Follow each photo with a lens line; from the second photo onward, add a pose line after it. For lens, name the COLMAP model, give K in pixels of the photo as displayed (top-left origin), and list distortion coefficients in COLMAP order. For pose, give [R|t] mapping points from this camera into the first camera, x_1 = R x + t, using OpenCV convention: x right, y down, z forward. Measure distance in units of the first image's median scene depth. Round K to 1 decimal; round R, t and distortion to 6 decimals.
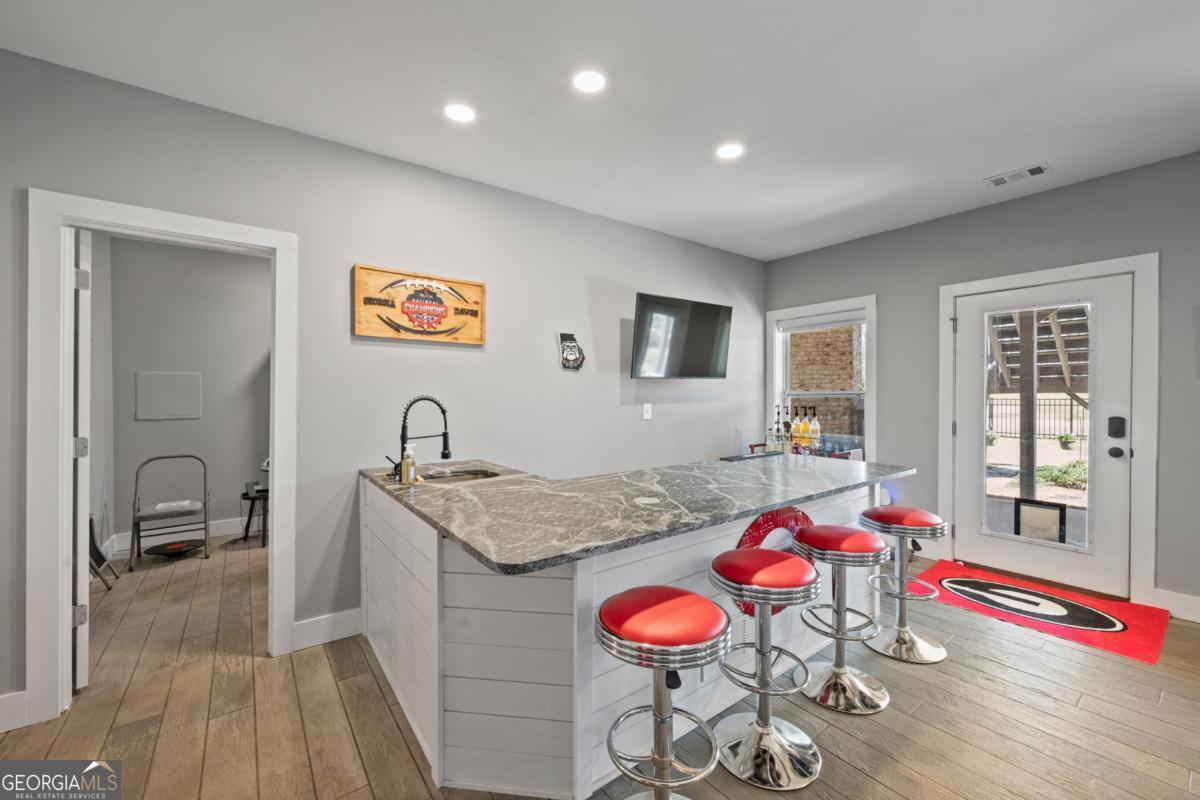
lens RADIAL K [[475.9, 0, 603.9], [0, 475.9, 399.3], [0, 0, 1]] dist [-0.000344, 0.000299]
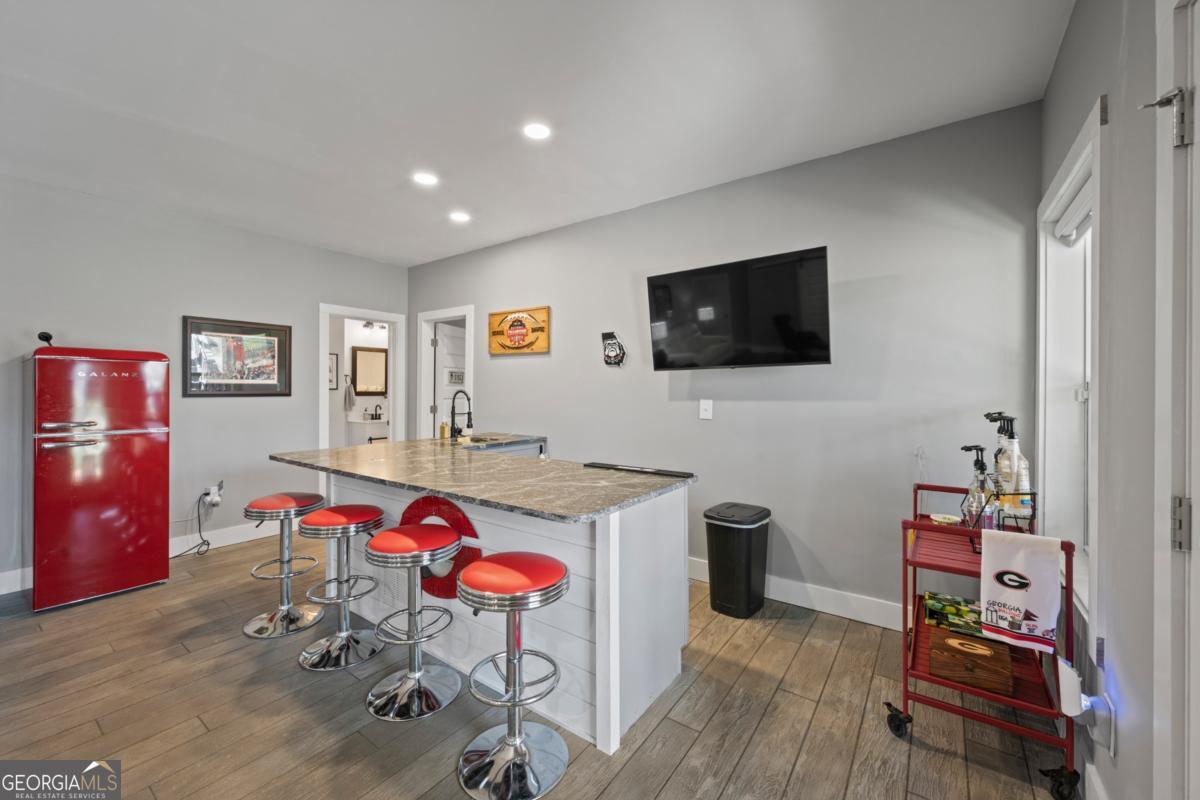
lens RADIAL K [[475.9, 0, 592.9], [0, 475.9, 391.5], [0, 0, 1]] dist [-0.000344, 0.000299]
pose [[0.282986, 0.007975, -0.959091, 1.088542], [-0.008807, 0.999945, 0.005716, -0.011362], [0.959084, 0.006830, 0.283041, 0.758715]]
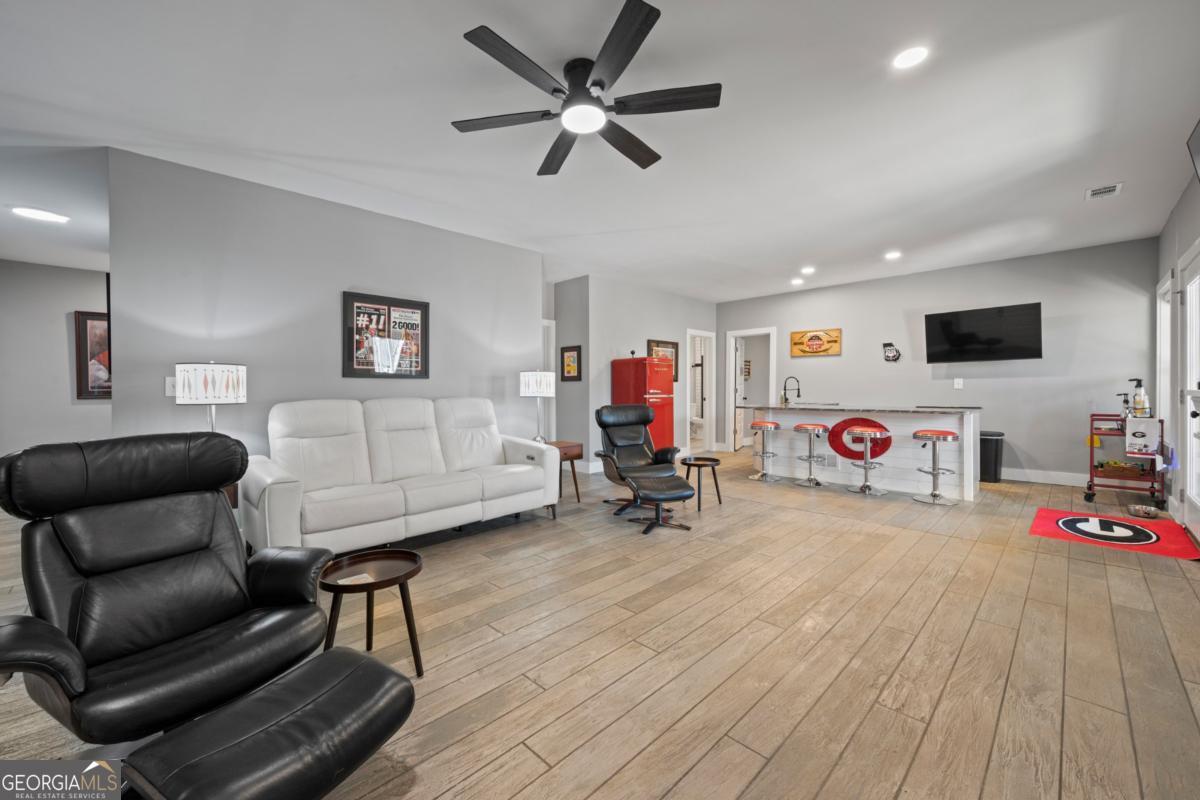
lens RADIAL K [[475.9, 0, 600.4], [0, 475.9, 391.4], [0, 0, 1]] dist [-0.000344, 0.000299]
pose [[0.131145, 0.009467, -0.991318, 1.951707], [-0.000908, 0.999955, 0.009430, 0.048877], [0.991363, -0.000336, 0.131148, -0.484831]]
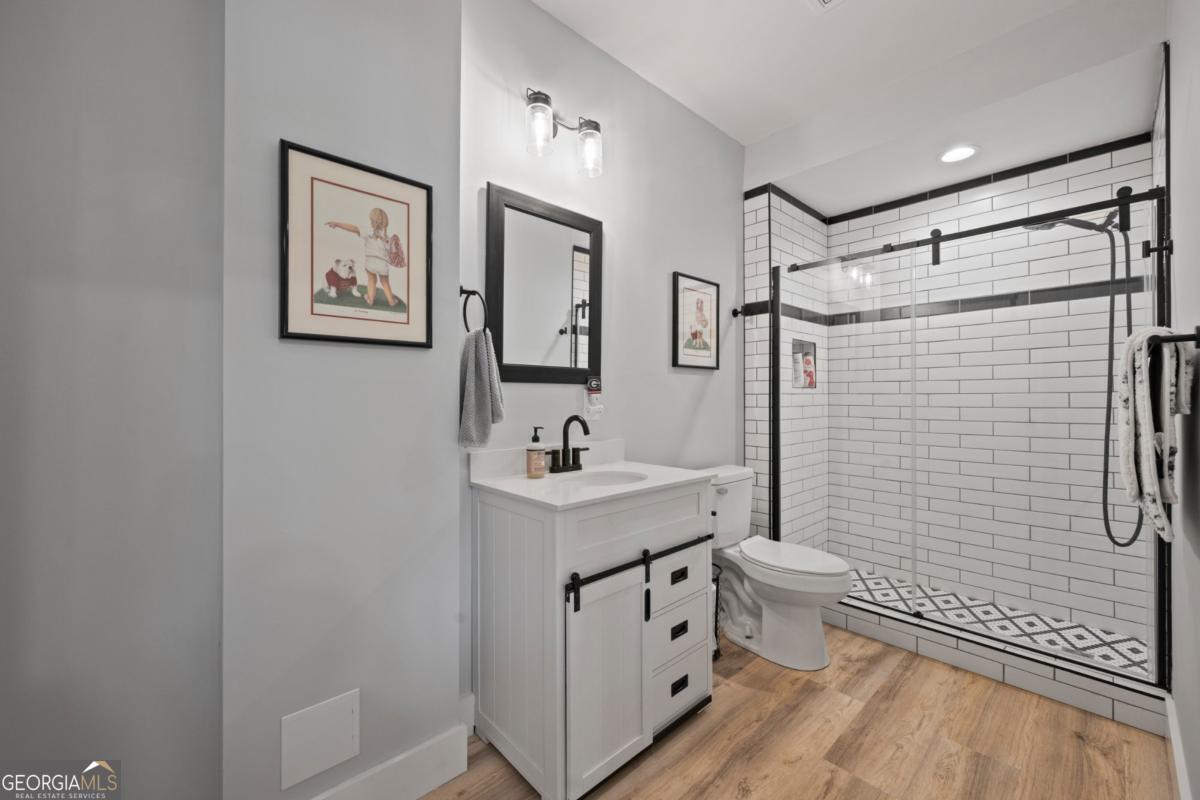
lens RADIAL K [[475.9, 0, 596.2], [0, 475.9, 392.0], [0, 0, 1]] dist [-0.000344, 0.000299]
pose [[0.082928, -0.000935, -0.996555, -0.790940], [-0.005585, 0.999983, -0.001403, 0.044788], [0.996540, 0.005682, 0.082922, 0.391074]]
